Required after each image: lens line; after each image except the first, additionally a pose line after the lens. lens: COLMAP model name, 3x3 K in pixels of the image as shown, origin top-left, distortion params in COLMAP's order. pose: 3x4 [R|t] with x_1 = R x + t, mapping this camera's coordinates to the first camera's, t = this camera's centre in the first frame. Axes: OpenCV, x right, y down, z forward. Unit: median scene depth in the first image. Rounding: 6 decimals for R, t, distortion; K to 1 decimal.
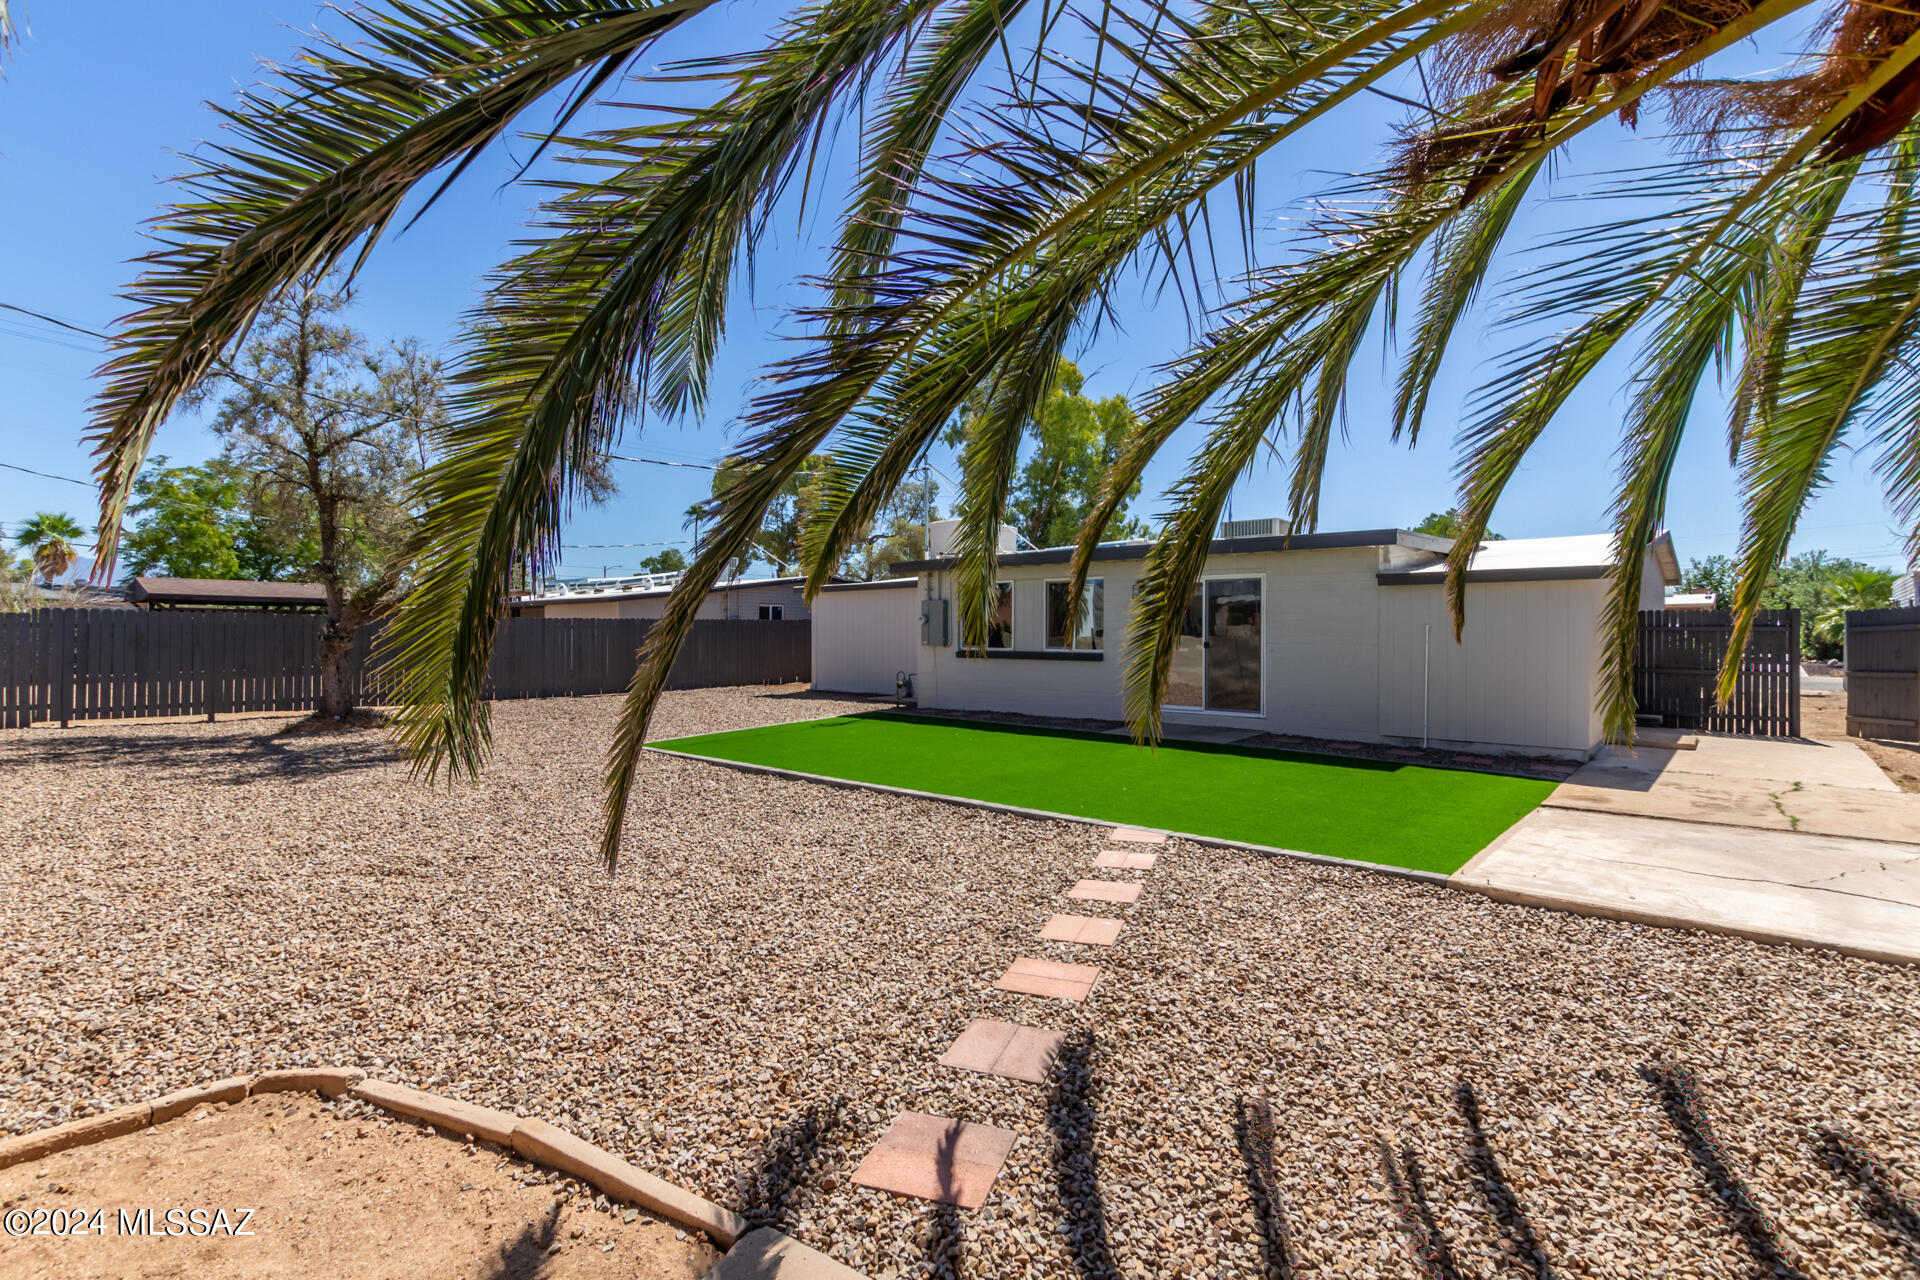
lens RADIAL K [[901.1, 0, 951.3], [0, 901.1, 632.5], [0, 0, 1]] dist [-0.005287, 0.000673]
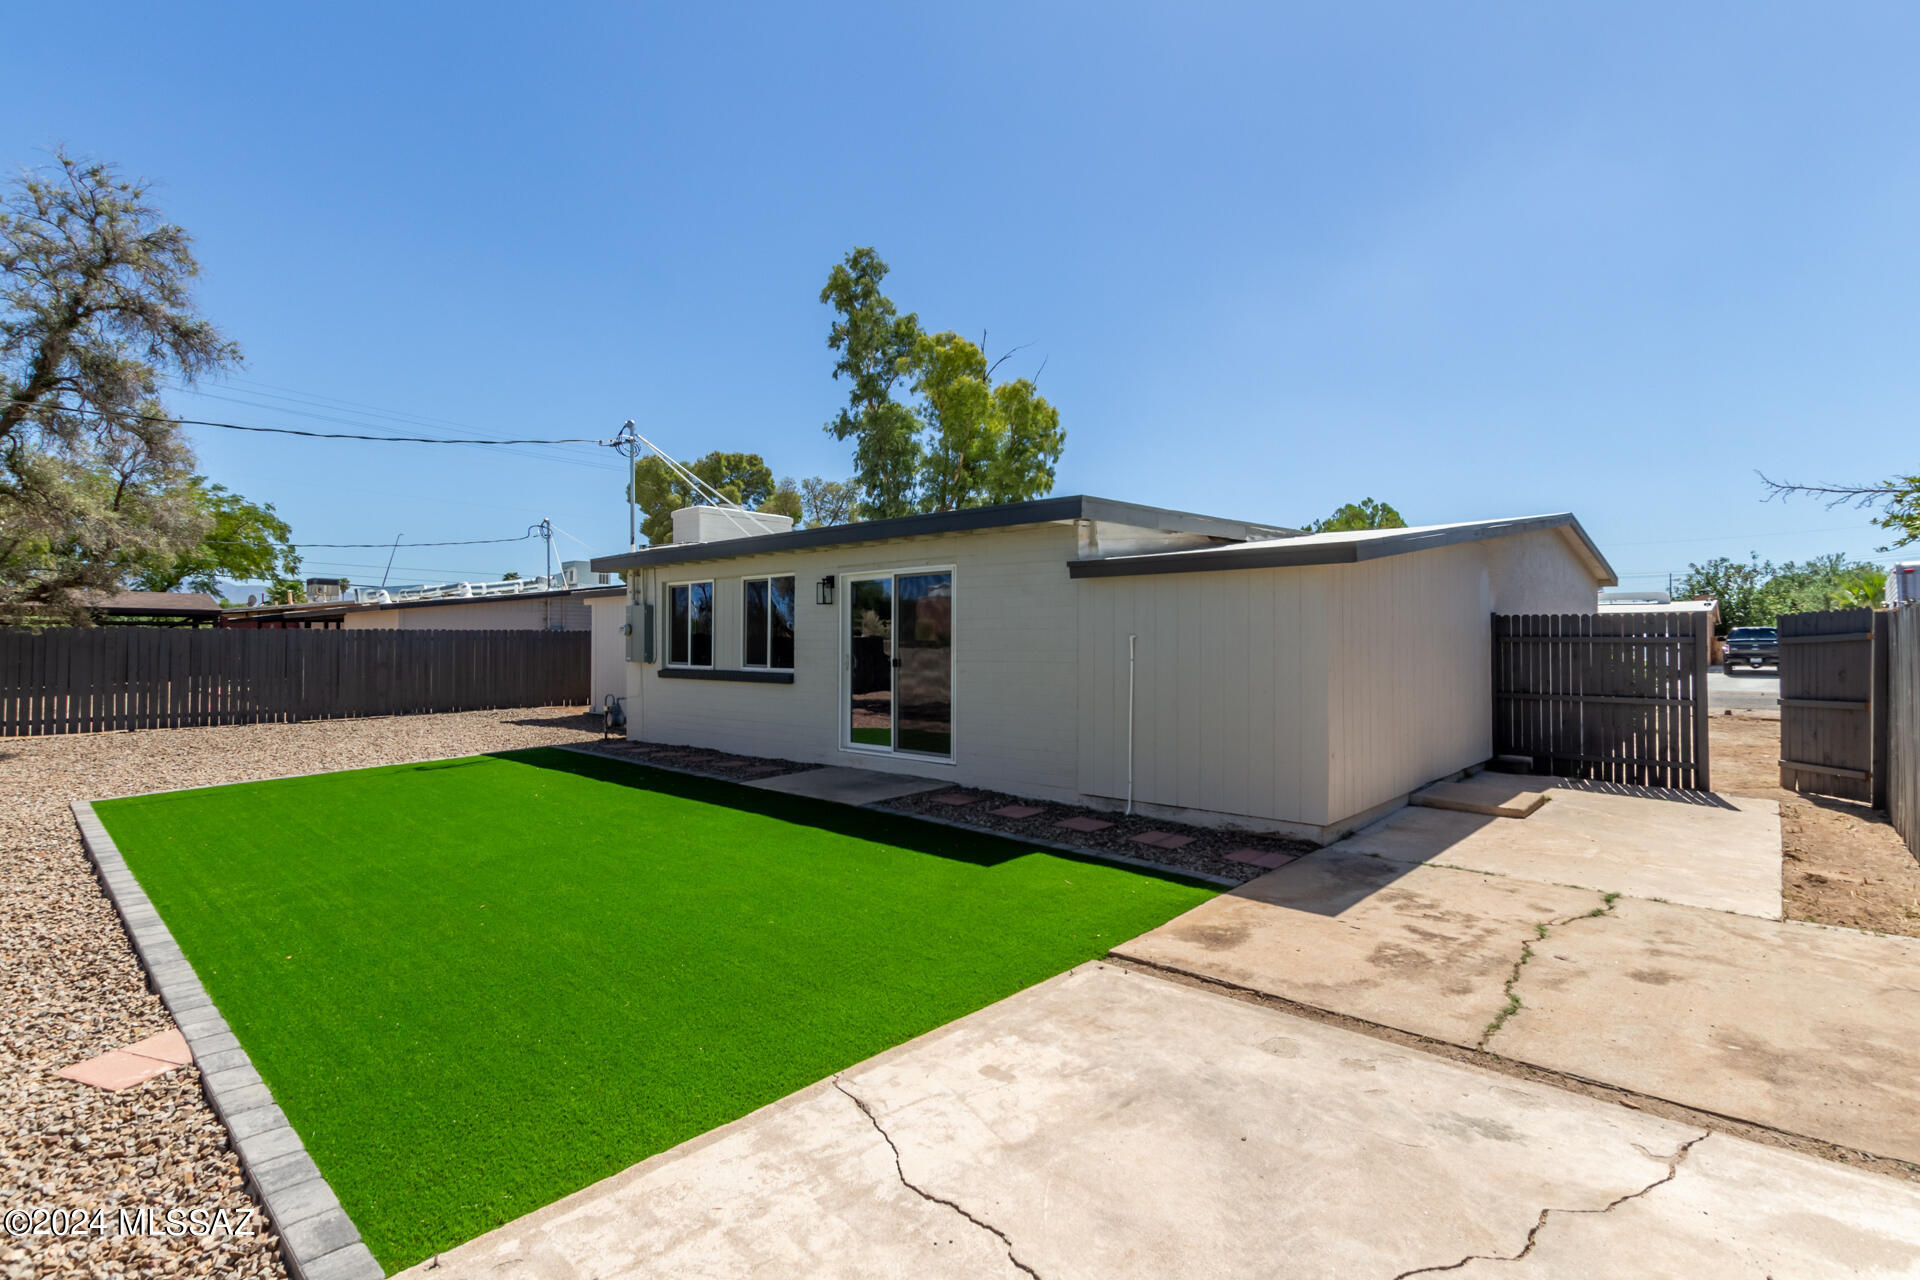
lens RADIAL K [[901.1, 0, 960.1], [0, 901.1, 638.5], [0, 0, 1]] dist [-0.005287, 0.000673]
pose [[0.999812, -0.002507, -0.019209, 0.312291], [0.002385, 0.999977, -0.006361, -0.001333], [0.019224, 0.006314, 0.999795, 0.234256]]
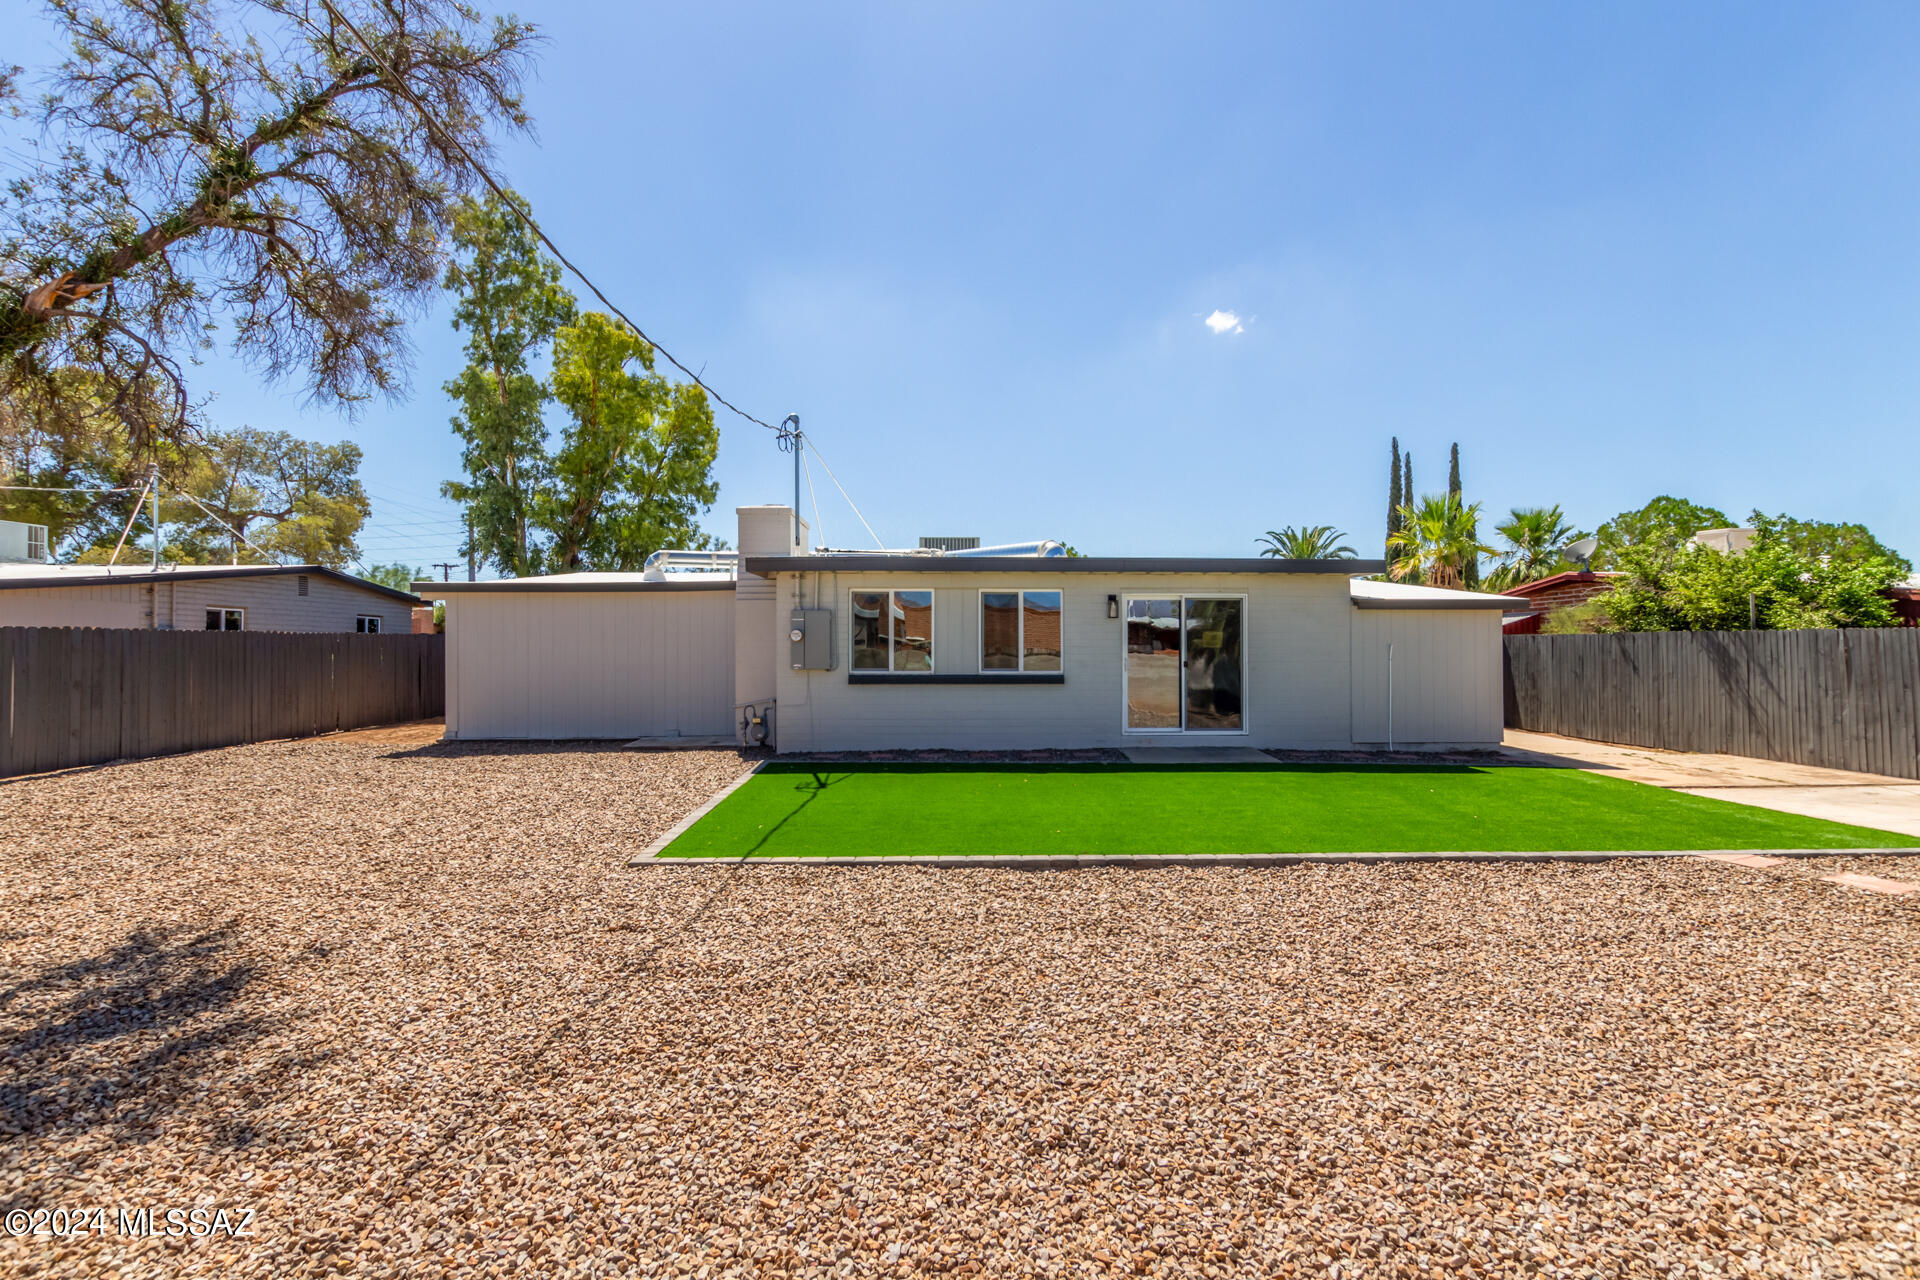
lens RADIAL K [[901.1, 0, 956.1], [0, 901.1, 642.8], [0, 0, 1]] dist [-0.005287, 0.000673]
pose [[0.743234, -0.000616, 0.669031, -0.493925], [0.003218, 0.999991, -0.002654, -0.006438], [-0.669023, 0.004126, 0.743230, 0.390790]]
